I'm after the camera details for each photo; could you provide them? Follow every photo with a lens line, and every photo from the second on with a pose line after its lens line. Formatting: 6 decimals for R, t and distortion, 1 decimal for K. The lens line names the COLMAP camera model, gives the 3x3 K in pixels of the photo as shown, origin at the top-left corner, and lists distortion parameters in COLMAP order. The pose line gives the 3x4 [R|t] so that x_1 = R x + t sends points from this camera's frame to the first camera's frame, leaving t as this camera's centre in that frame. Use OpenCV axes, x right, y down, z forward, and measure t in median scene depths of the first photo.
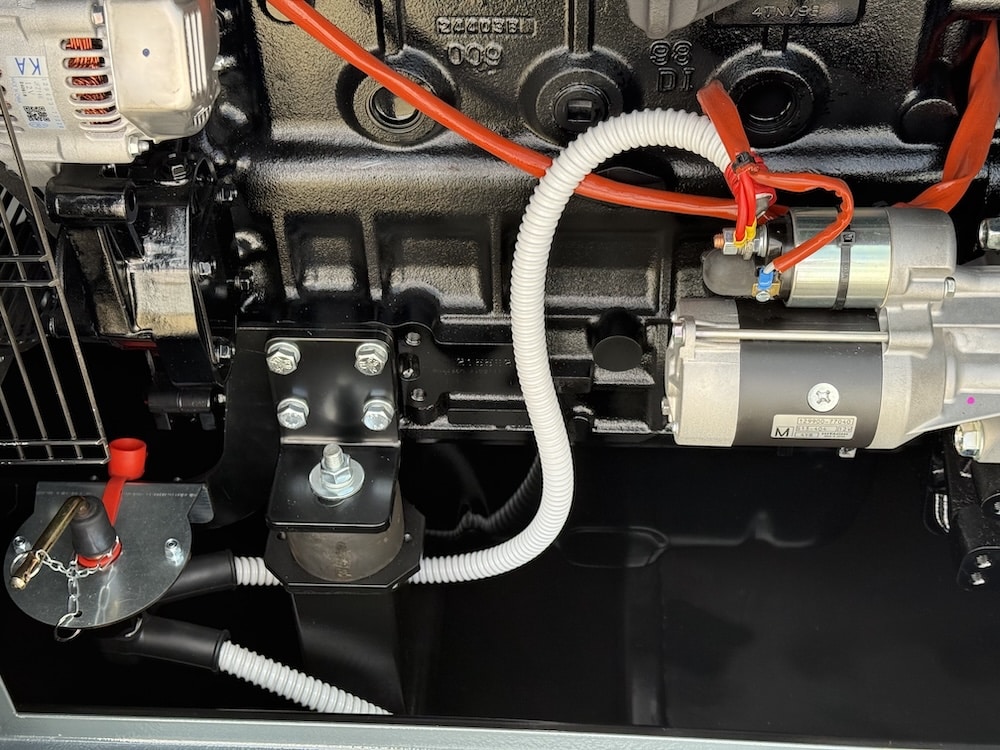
lens RADIAL K [[1389.8, 0, 473.6], [0, 1389.8, 405.8], [0, 0, 1]] dist [0.114244, 0.000000]
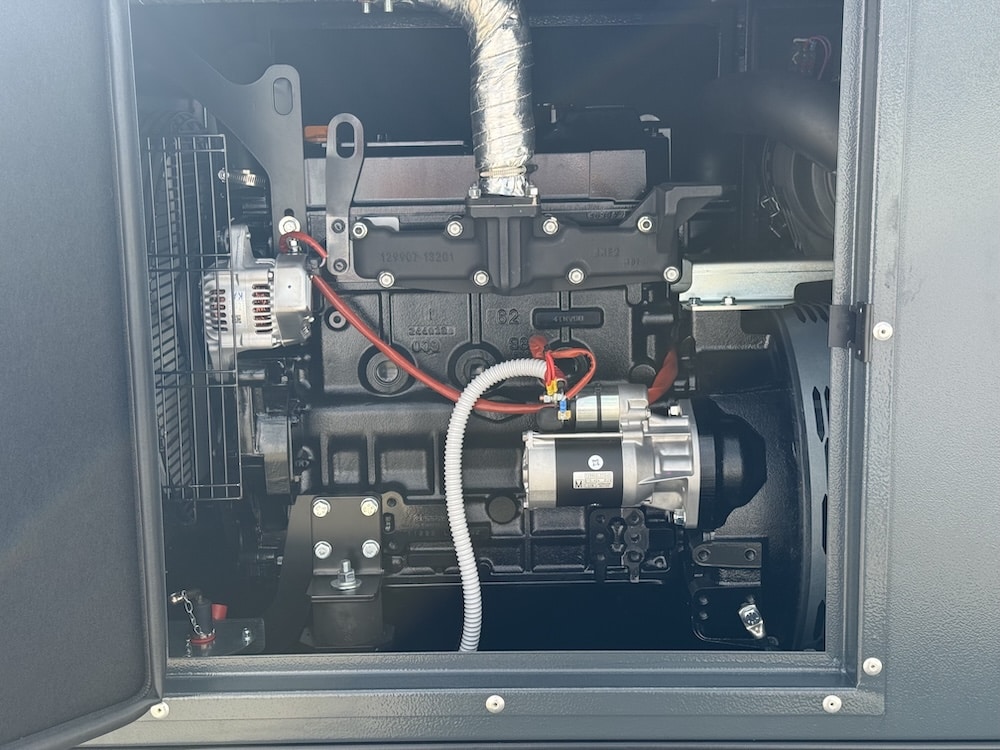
lens RADIAL K [[1389.8, 0, 500.4], [0, 1389.8, 375.3], [0, 0, 1]] dist [0.114244, 0.000000]
pose [[0.998073, 0.005964, 0.061766, -0.016876], [0.029545, 0.829634, -0.557525, 0.970293], [-0.054568, 0.558275, 0.827859, -0.720759]]
